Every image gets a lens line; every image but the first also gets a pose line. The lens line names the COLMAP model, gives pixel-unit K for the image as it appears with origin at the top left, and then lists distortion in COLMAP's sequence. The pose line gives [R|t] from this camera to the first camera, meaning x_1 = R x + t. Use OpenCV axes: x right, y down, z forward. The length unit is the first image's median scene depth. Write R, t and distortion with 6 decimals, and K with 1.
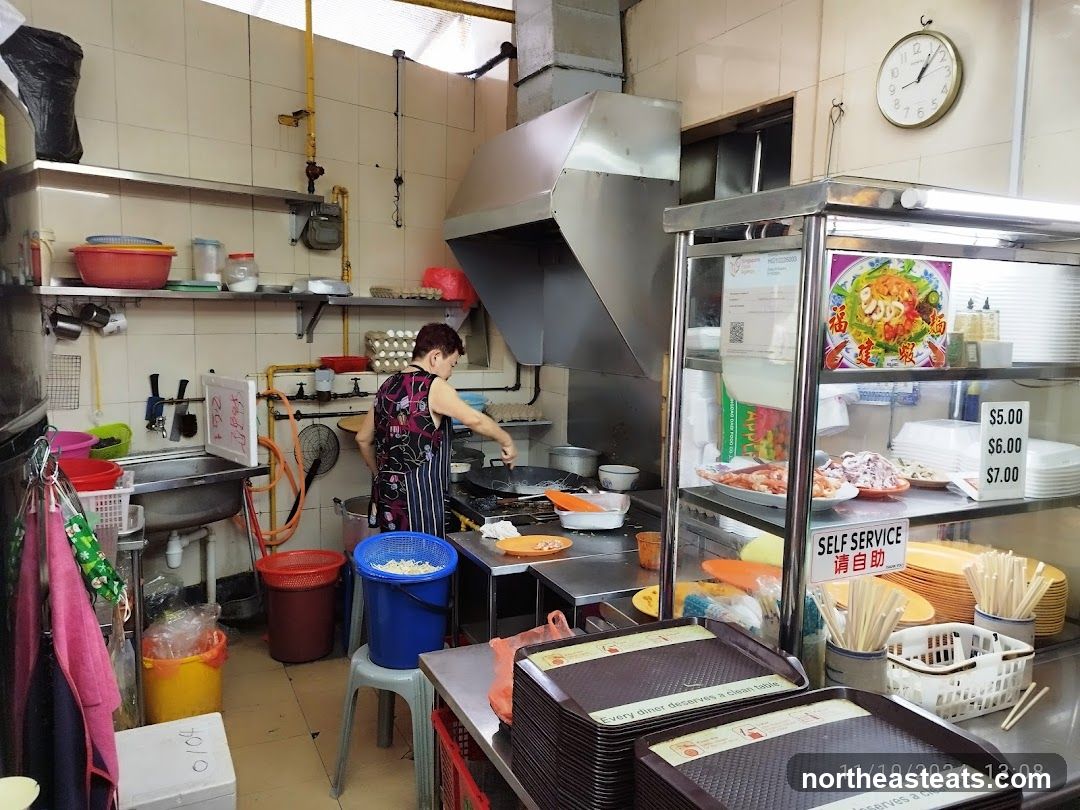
lens RADIAL K [[801.6, 0, 528.4], [0, 801.6, 400.0], [0, 0, 1]] dist [-0.001586, 0.002323]
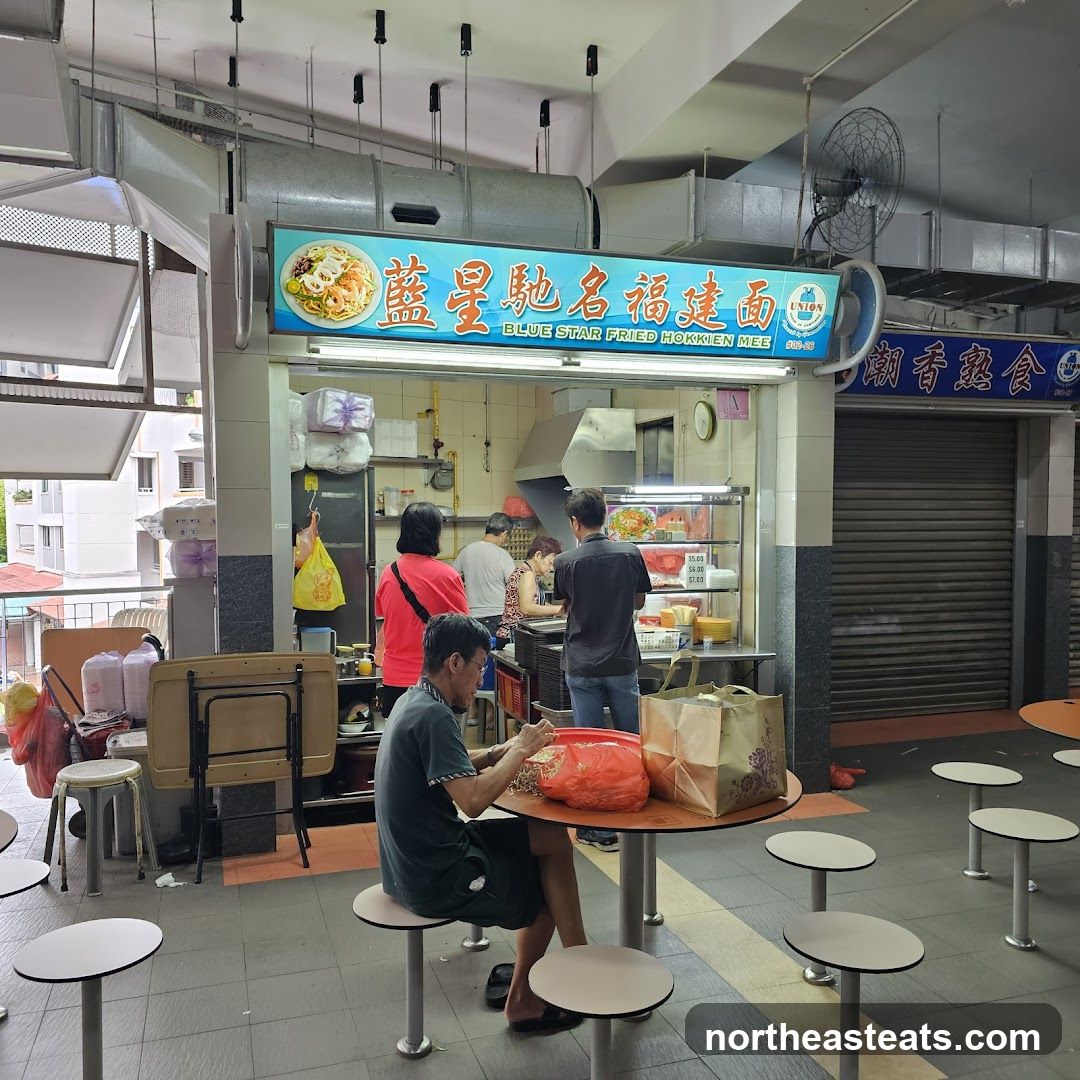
lens RADIAL K [[972.5, 0, 528.5], [0, 972.5, 586.3], [0, 0, 1]] dist [0.031756, 0.005584]
pose [[0.990853, -0.014273, -0.134190, 0.529972], [0.008767, 0.999099, -0.041528, 0.283124], [0.134662, 0.039972, 0.990085, -2.712506]]
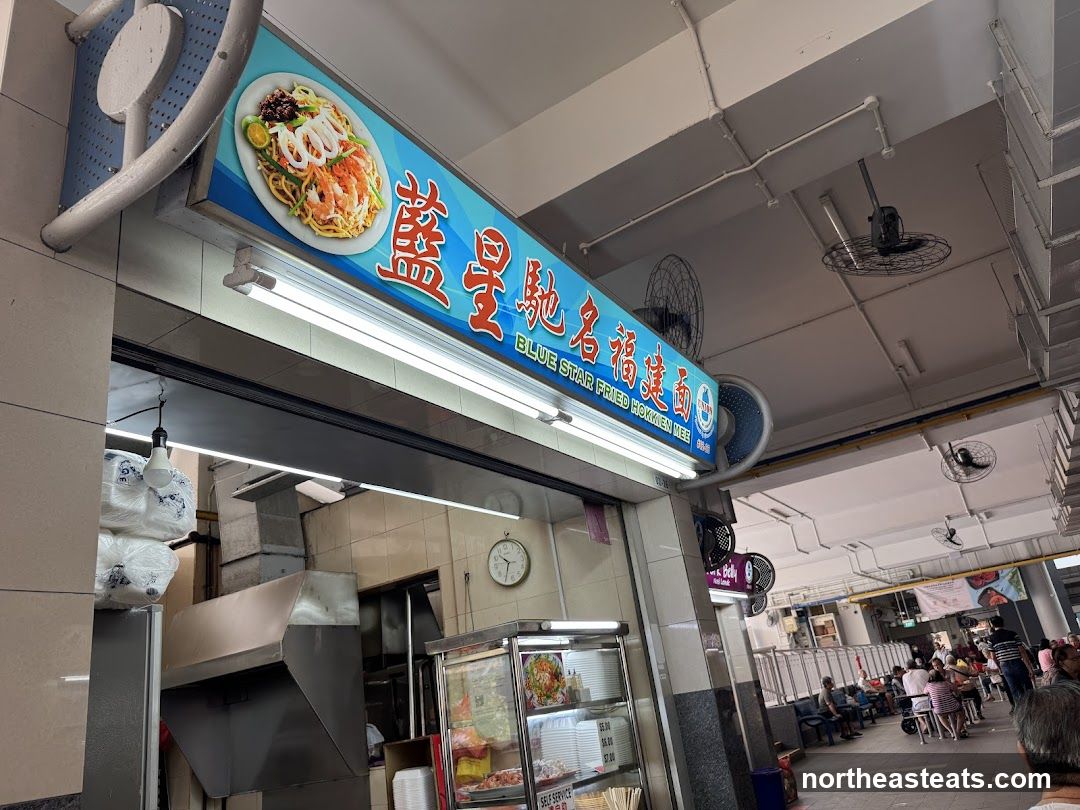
lens RADIAL K [[761.1, 0, 549.5], [0, 761.1, 404.3], [0, 0, 1]] dist [0.059866, -0.002492]
pose [[0.833521, 0.063412, 0.548836, -0.706432], [0.222807, 0.870449, -0.438949, 0.154286], [-0.505568, 0.488158, 0.711409, -0.830996]]
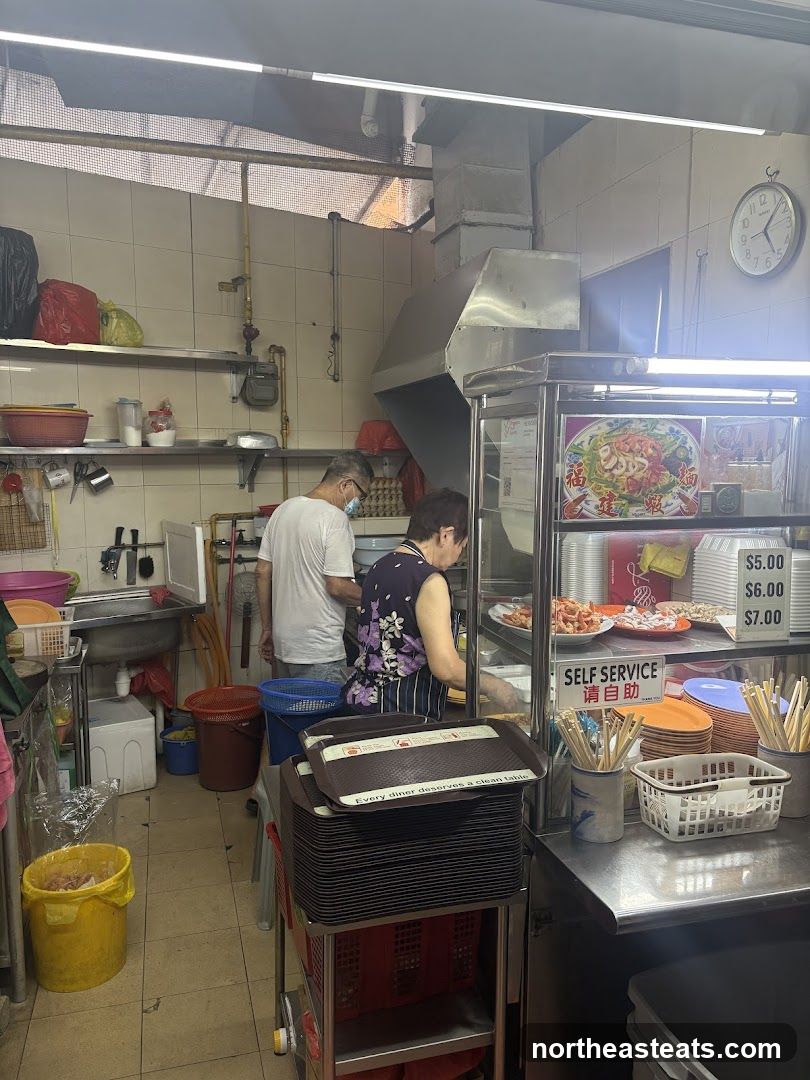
lens RADIAL K [[824.2, 0, 401.6], [0, 824.2, 552.9], [0, 0, 1]] dist [0.014742, -0.011989]
pose [[0.986125, 0.002354, -0.165985, 0.309126], [-0.000805, 0.999955, 0.009403, -0.001853], [0.166000, -0.009139, 0.986083, -0.165353]]
